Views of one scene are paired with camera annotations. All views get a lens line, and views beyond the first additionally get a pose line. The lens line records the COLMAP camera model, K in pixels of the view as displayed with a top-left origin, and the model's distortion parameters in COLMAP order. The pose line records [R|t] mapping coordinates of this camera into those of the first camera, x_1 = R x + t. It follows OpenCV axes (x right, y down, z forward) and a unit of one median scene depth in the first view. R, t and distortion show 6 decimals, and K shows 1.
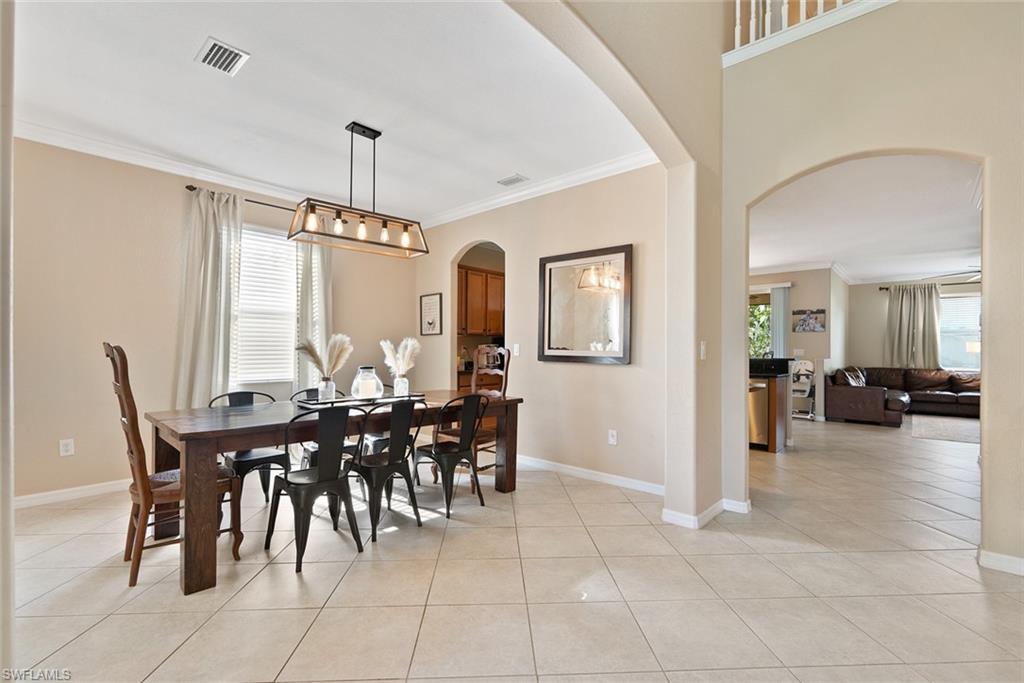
lens RADIAL K [[464.8, 0, 506.9], [0, 464.8, 347.8], [0, 0, 1]] dist [0.004109, -0.000068]
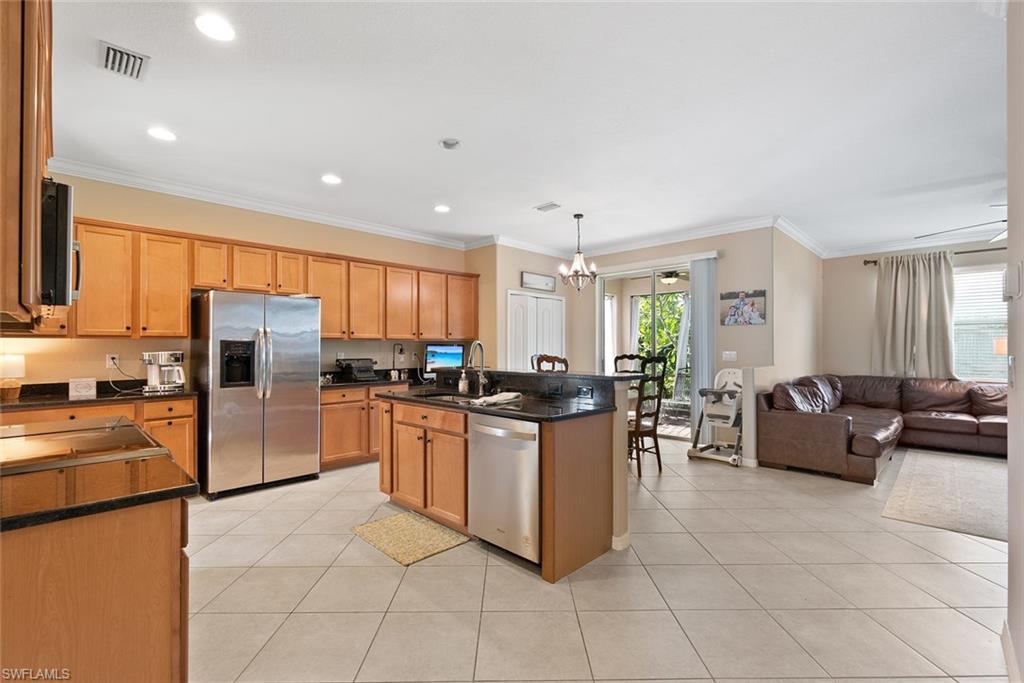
lens RADIAL K [[464.8, 0, 516.7], [0, 464.8, 337.2], [0, 0, 1]] dist [0.004109, -0.000068]
pose [[0.999260, -0.004405, -0.038219, 0.349047], [0.004082, 0.999955, -0.008516, -0.012345], [0.038255, 0.008353, 0.999233, 0.325545]]
